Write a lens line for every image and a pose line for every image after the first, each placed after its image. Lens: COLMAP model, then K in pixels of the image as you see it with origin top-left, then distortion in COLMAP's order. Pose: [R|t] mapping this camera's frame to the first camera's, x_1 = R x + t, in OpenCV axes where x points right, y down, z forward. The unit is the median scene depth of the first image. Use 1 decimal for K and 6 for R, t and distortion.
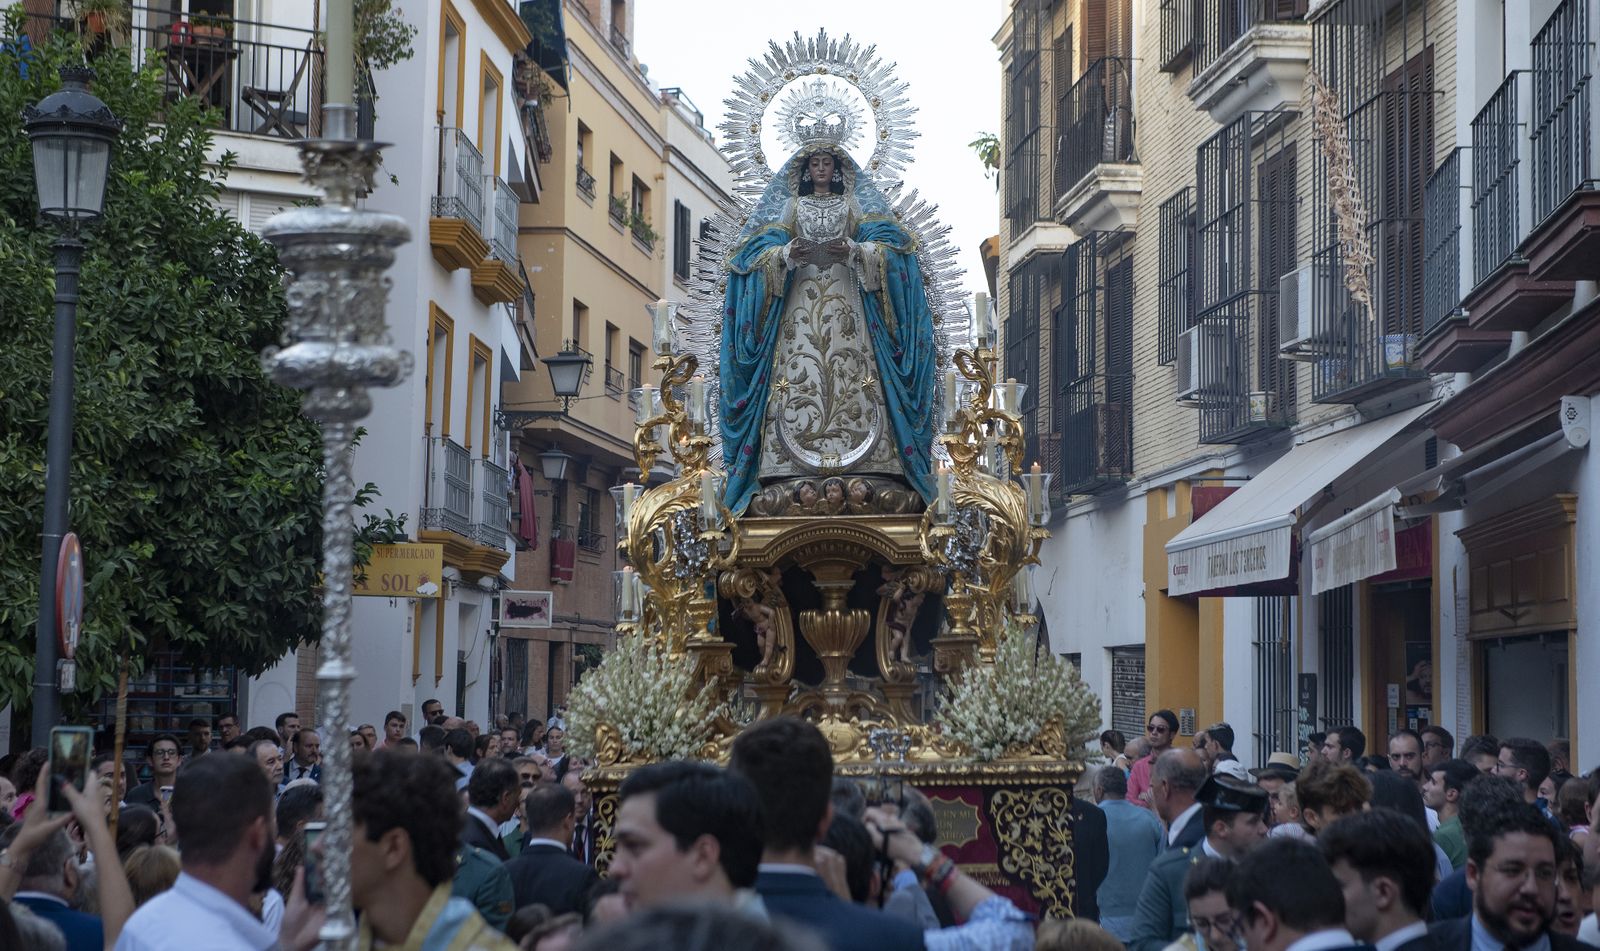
lens RADIAL K [[2746.3, 0, 800.0], [0, 2746.3, 475.5], [0, 0, 1]] dist [0.011561, 0.056837]
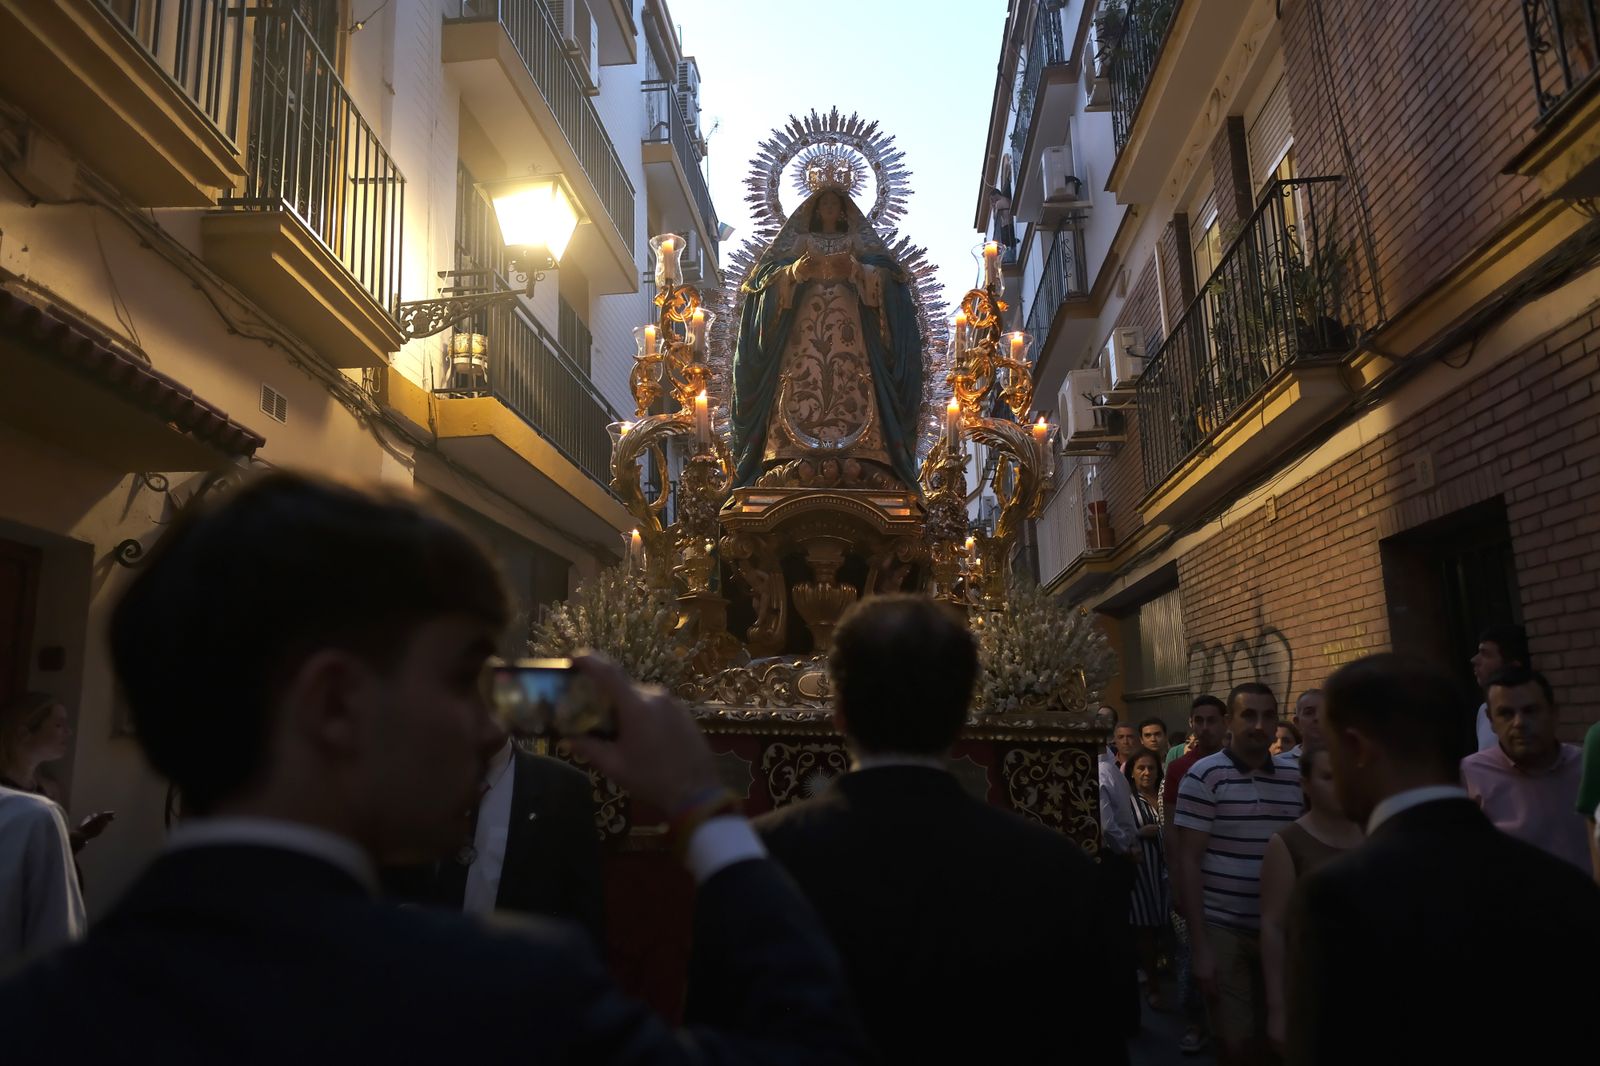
lens RADIAL K [[1064.8, 0, 808.6], [0, 1064.8, 534.6], [0, 0, 1]] dist [0.030083, -0.000919]
pose [[0.999008, 0.043889, 0.007559, 0.001652], [-0.042872, 0.993704, -0.103507, 0.074609], [-0.012055, 0.103081, 0.994600, 0.575523]]
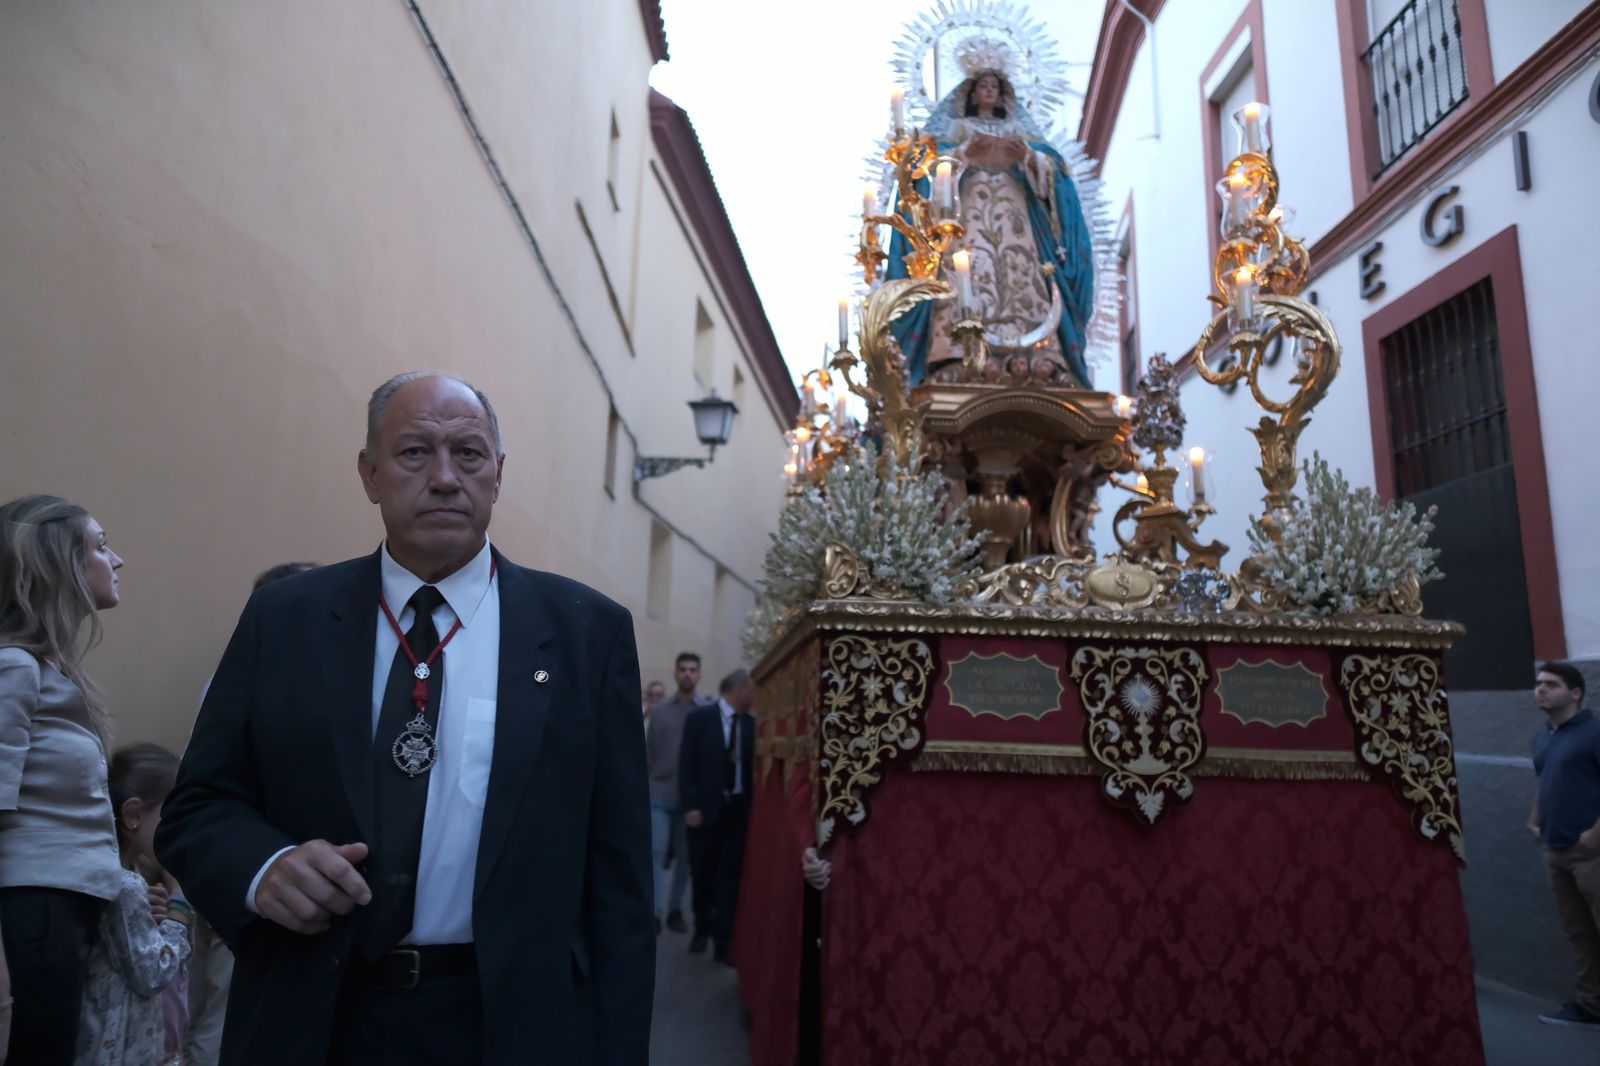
lens RADIAL K [[1077.7, 0, 771.9], [0, 1077.7, 501.6], [0, 0, 1]] dist [-0.001523, -0.002015]
pose [[0.994715, 0.063643, 0.080568, -0.101213], [-0.053634, 0.991225, -0.120818, 0.102938], [-0.087550, 0.115858, 0.989400, 0.624531]]
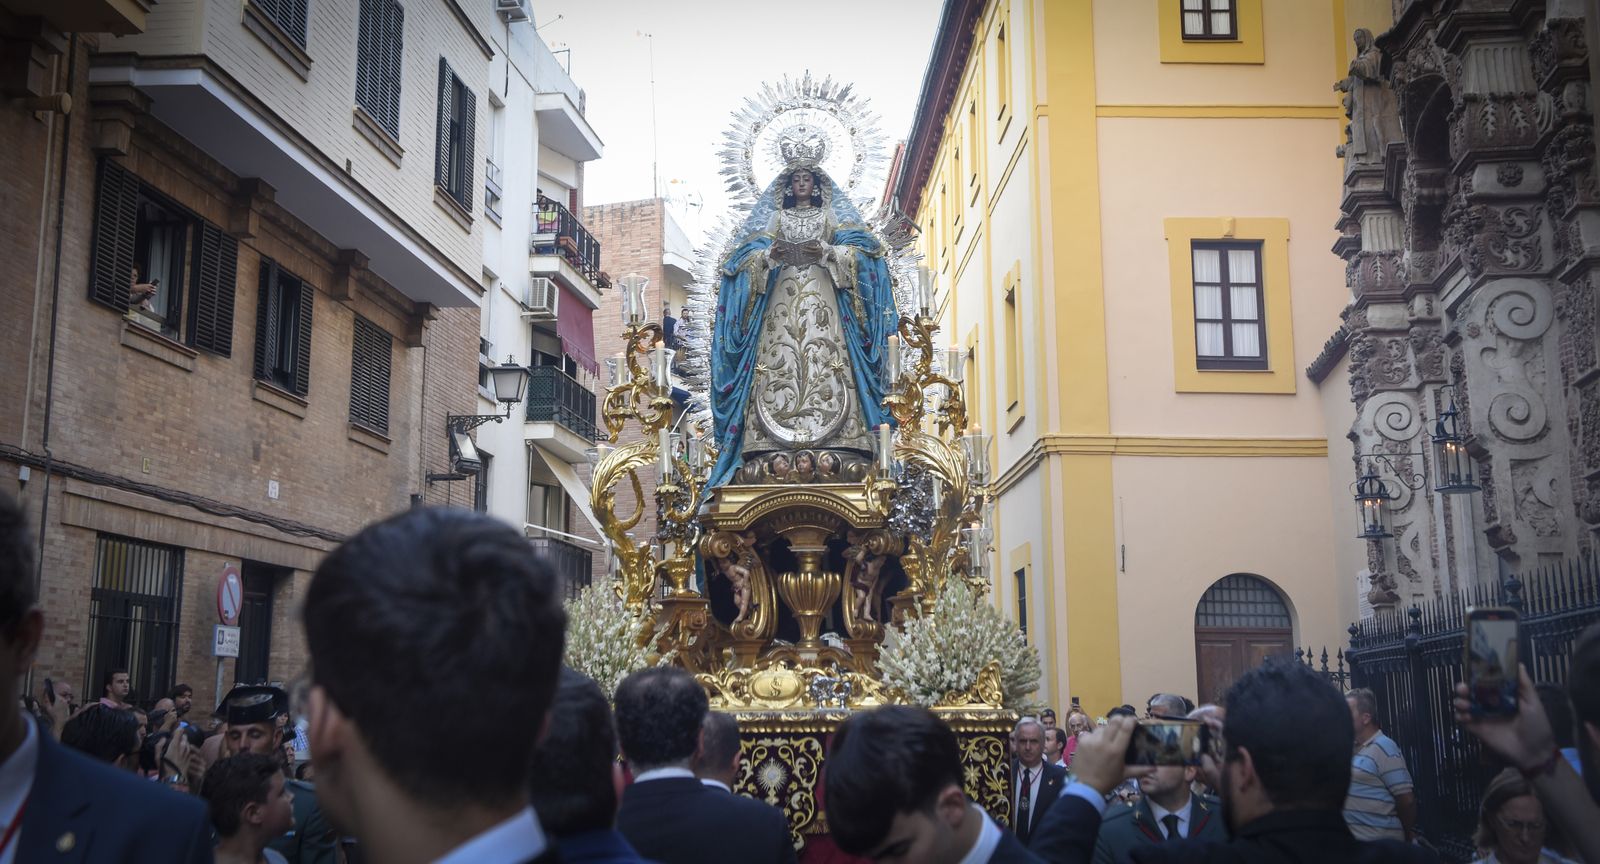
lens RADIAL K [[1729.2, 0, 796.5], [0, 1729.2, 344.3], [0, 0, 1]] dist [0.017015, 0.009442]
pose [[0.996936, -0.002941, -0.078163, 0.062778], [-0.006443, 0.992809, -0.119534, 0.041083], [0.077953, 0.119671, 0.989749, 0.301689]]
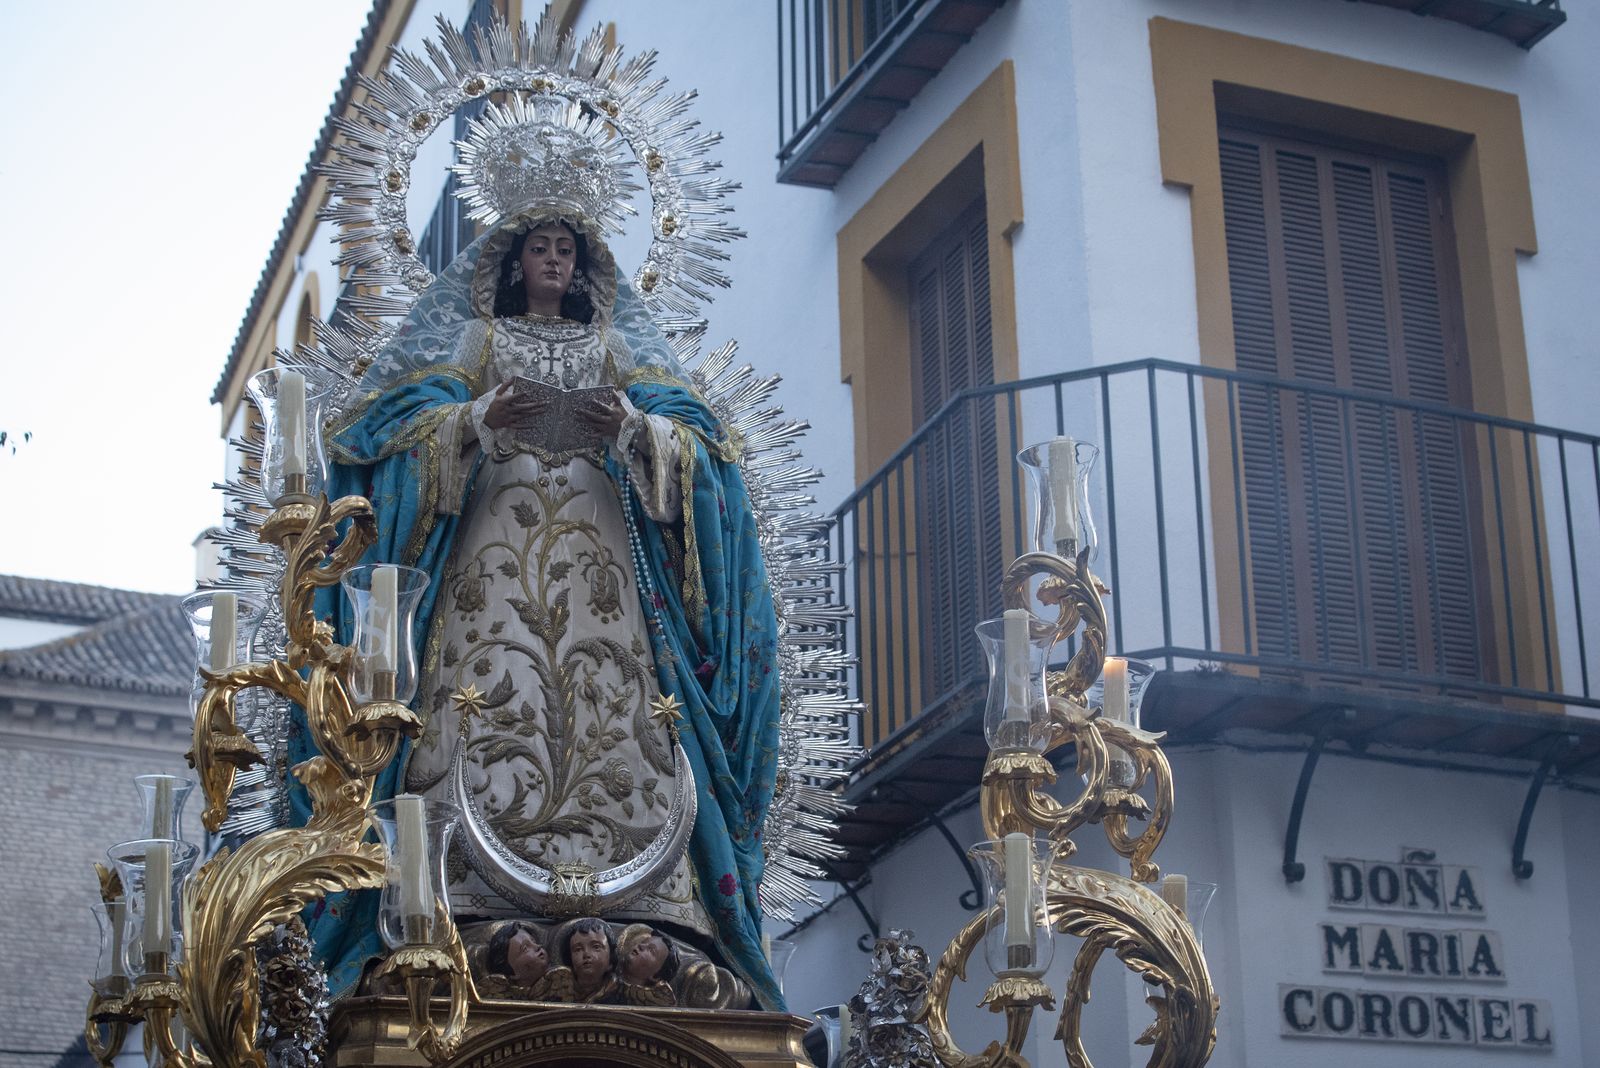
lens RADIAL K [[3083.8, 0, 798.3], [0, 3083.8, 534.8], [0, 0, 1]] dist [-0.348997, 0.004057]
pose [[0.953963, 0.105197, 0.280871, -0.092817], [-0.032867, 0.967497, -0.250736, 0.059380], [-0.298119, 0.229962, 0.926414, 0.537750]]
